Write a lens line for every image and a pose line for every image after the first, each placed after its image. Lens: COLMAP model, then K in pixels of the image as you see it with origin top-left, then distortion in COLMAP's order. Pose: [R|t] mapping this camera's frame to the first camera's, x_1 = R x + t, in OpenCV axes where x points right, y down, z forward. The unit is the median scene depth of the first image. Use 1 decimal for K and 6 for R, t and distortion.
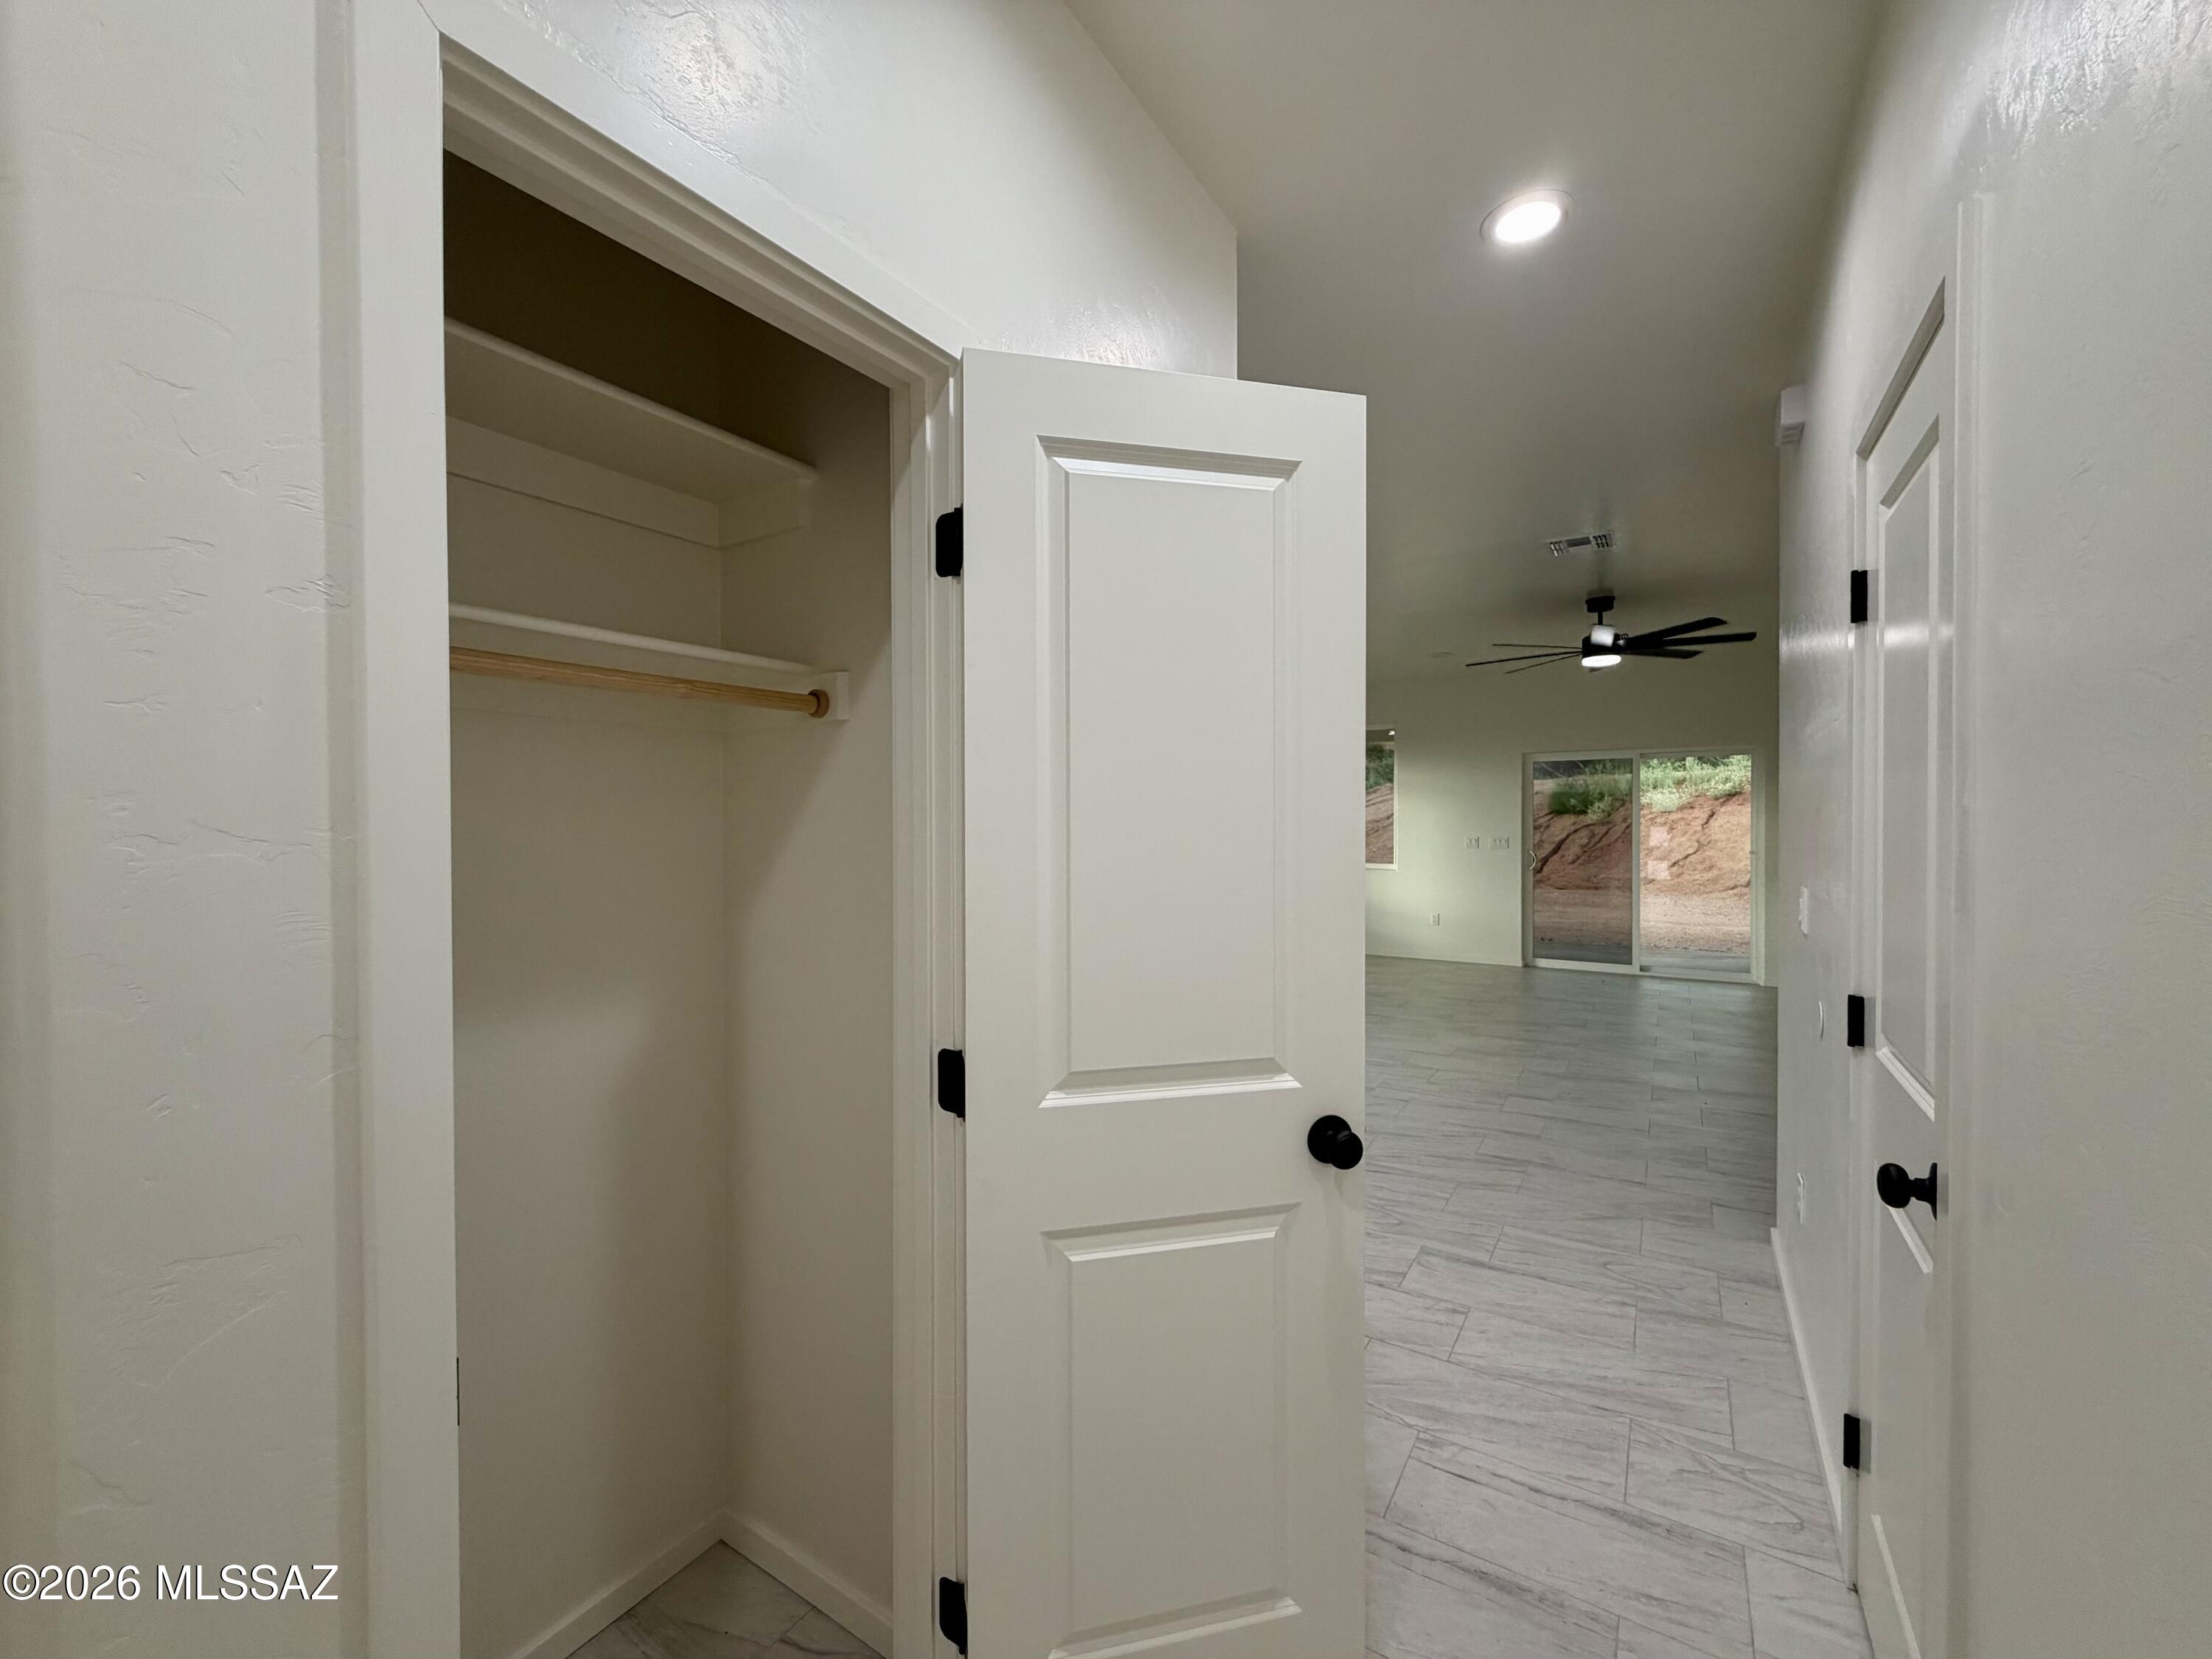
lens RADIAL K [[884.2, 0, 1099.8], [0, 884.2, 829.7], [0, 0, 1]] dist [-0.000555, 0.000151]
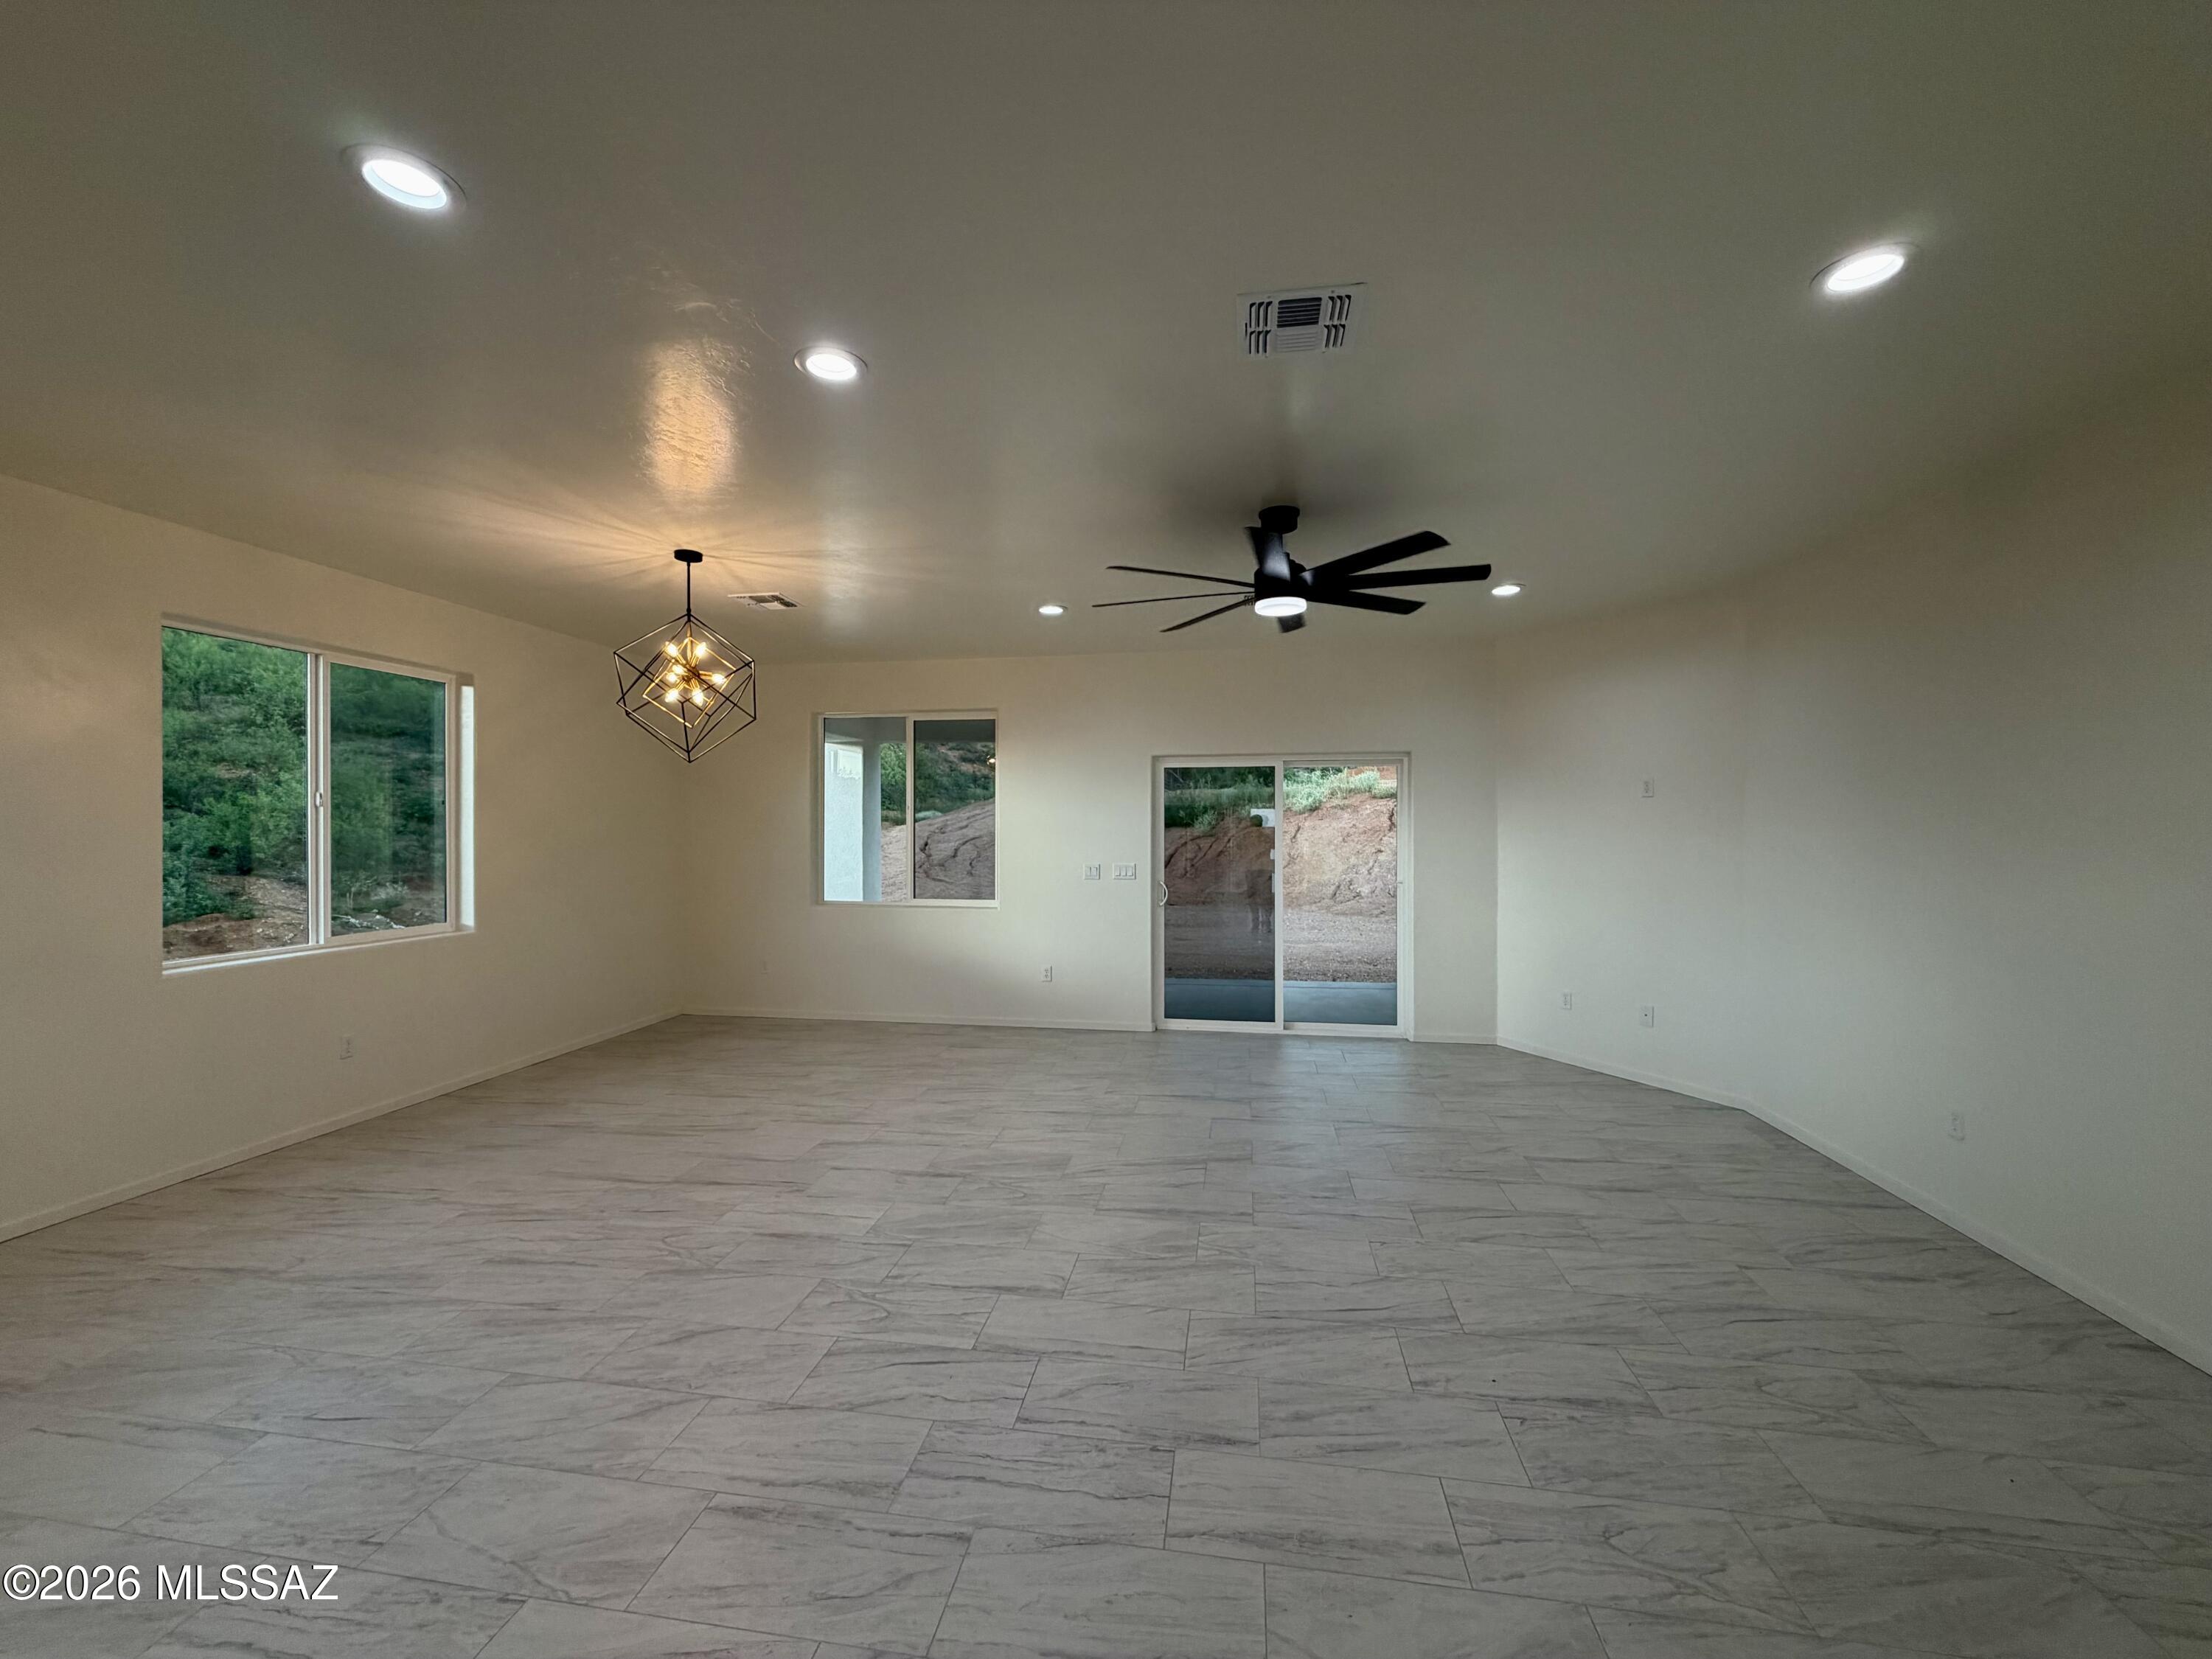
lens RADIAL K [[884.2, 0, 1099.8], [0, 884.2, 829.7], [0, 0, 1]] dist [-0.000555, 0.000151]
pose [[0.914217, 0.006053, 0.405179, 0.127597], [-0.002846, 0.999960, -0.008516, -0.012920], [-0.405214, 0.006633, 0.914198, 0.319676]]
